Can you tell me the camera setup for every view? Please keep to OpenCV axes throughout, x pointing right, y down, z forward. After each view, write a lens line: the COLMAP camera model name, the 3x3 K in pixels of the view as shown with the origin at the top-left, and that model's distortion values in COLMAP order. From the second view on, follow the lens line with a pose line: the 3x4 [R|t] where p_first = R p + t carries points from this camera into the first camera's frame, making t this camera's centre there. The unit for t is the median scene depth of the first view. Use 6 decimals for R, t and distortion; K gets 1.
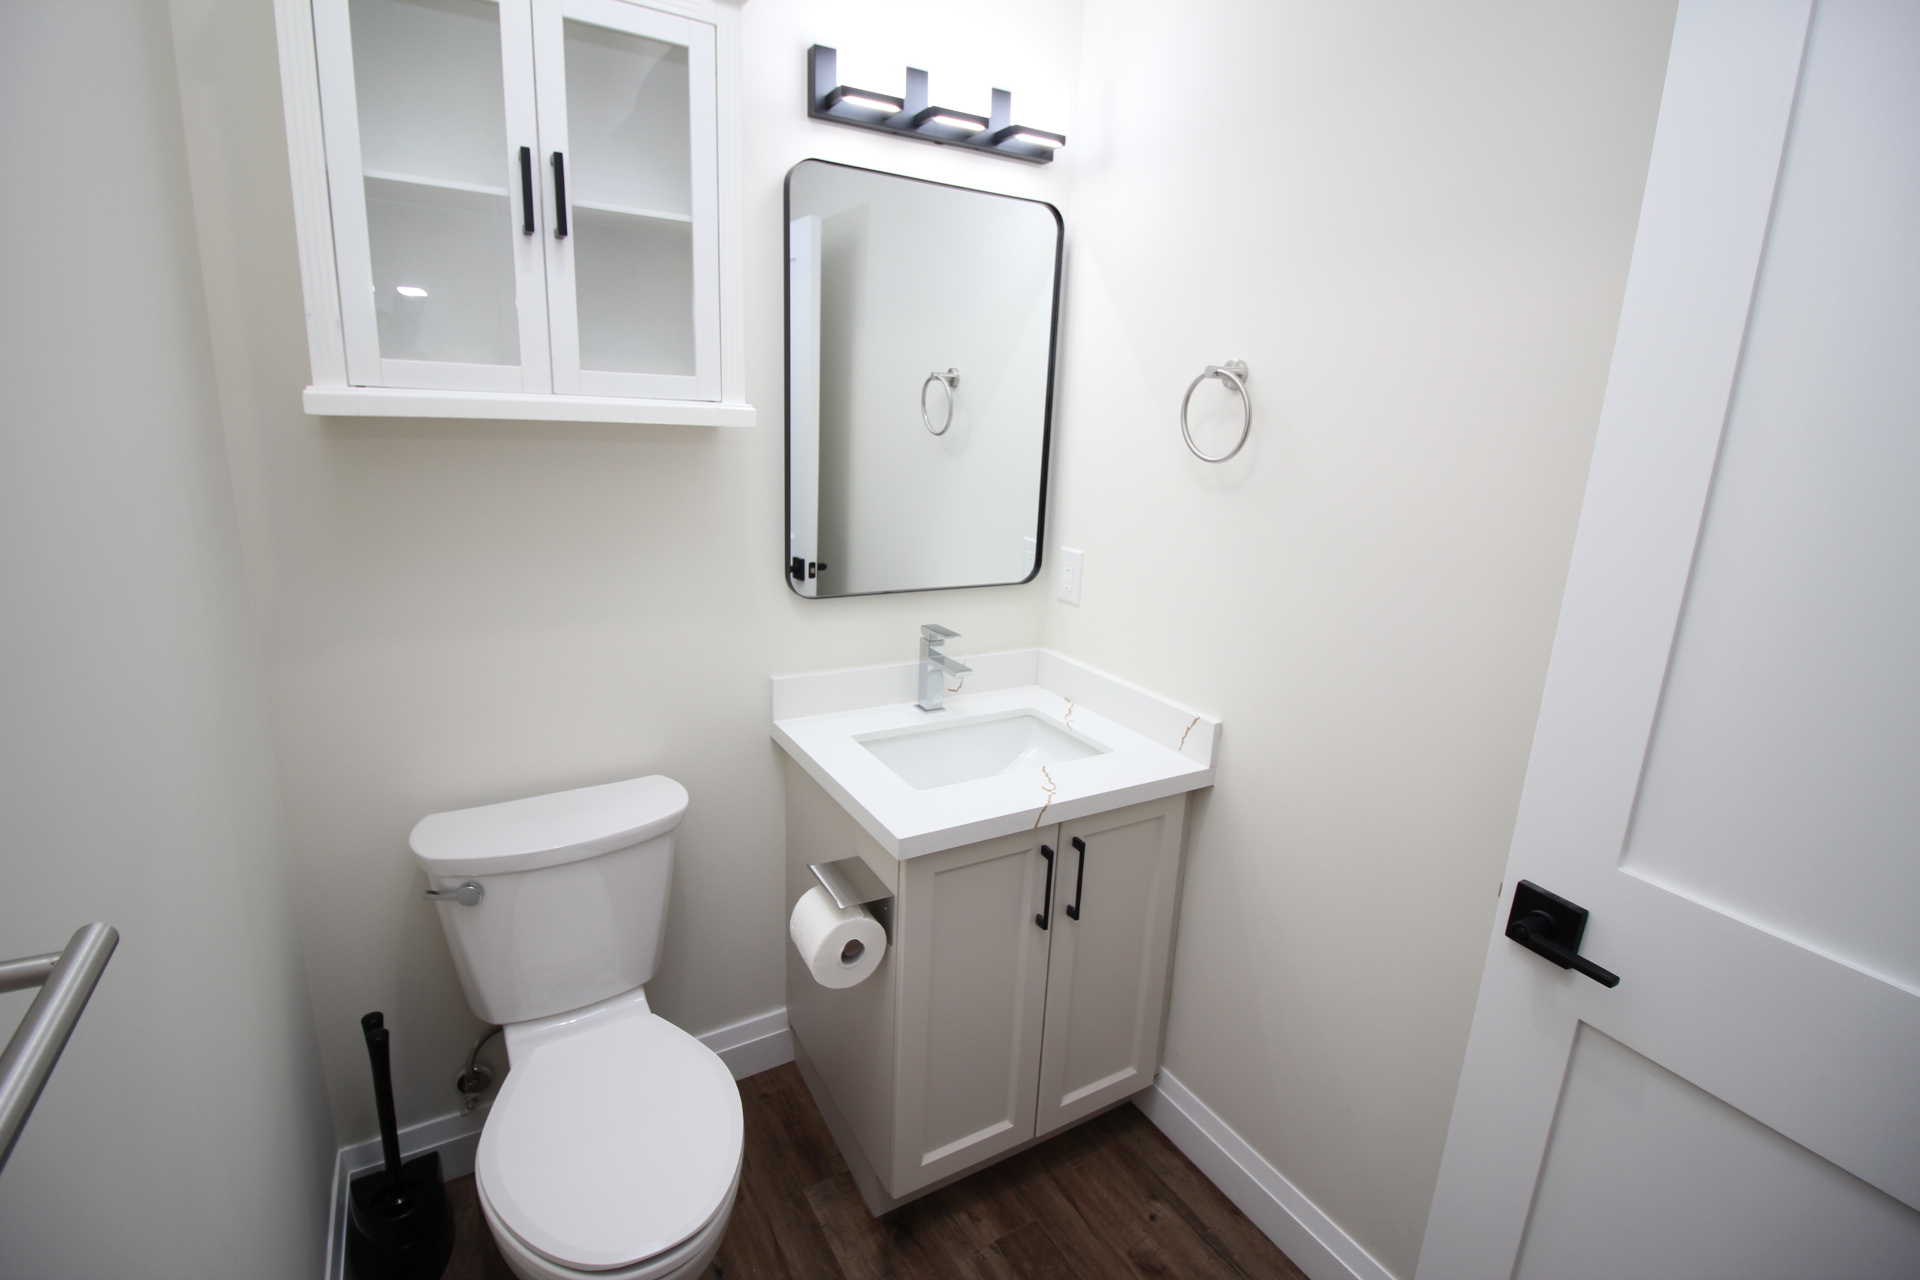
lens RADIAL K [[890.4, 0, 957.3], [0, 890.4, 631.0], [0, 0, 1]] dist [-0.014619, -0.000341]
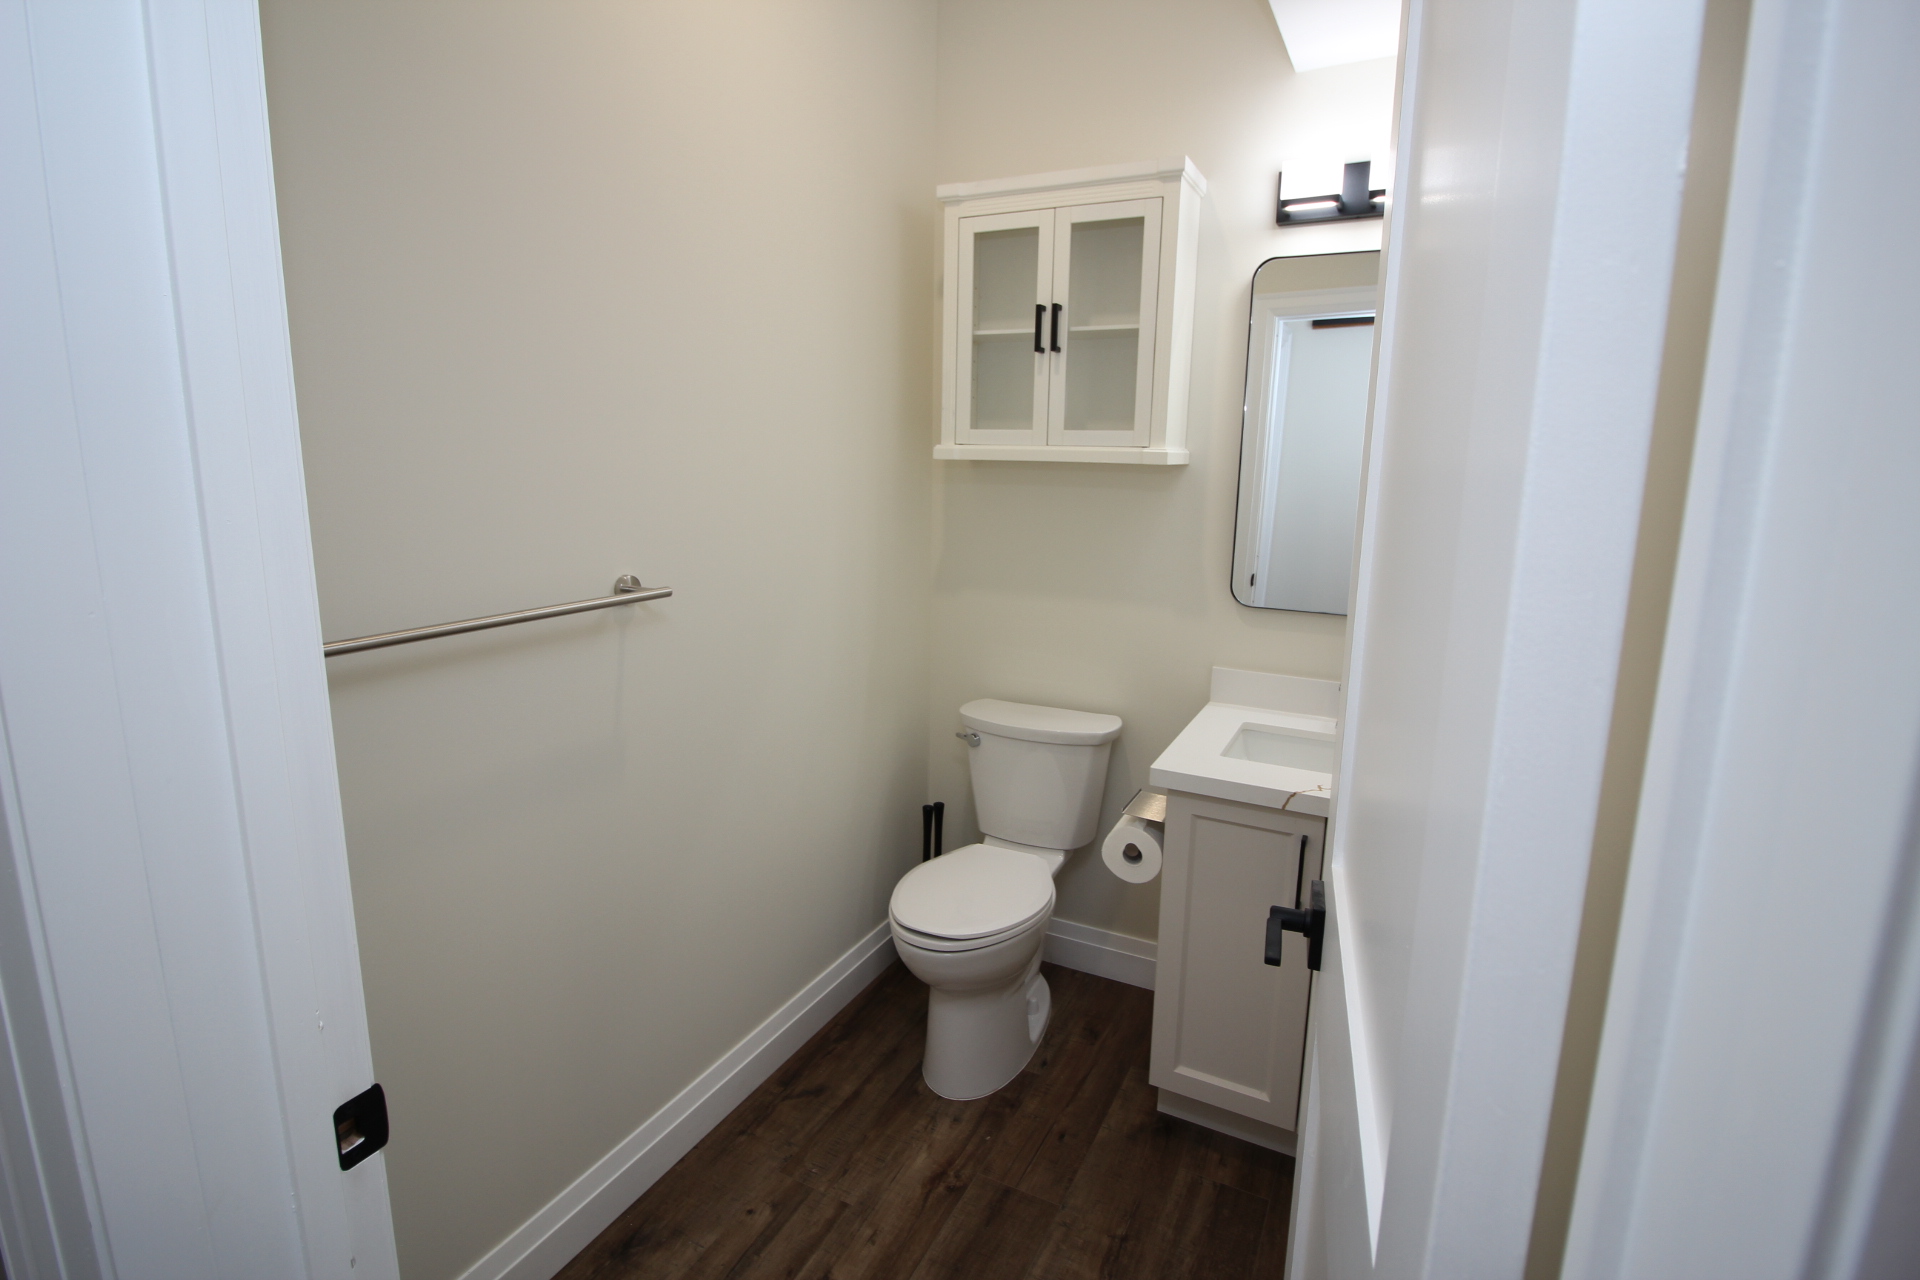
lens RADIAL K [[890.4, 0, 961.4], [0, 890.4, 634.4], [0, 0, 1]] dist [-0.014619, -0.000341]
pose [[0.539745, 0.128500, -0.831963, 0.810353], [-0.202388, 0.979103, 0.019925, 0.068807], [0.817138, 0.157625, 0.554473, 0.012278]]
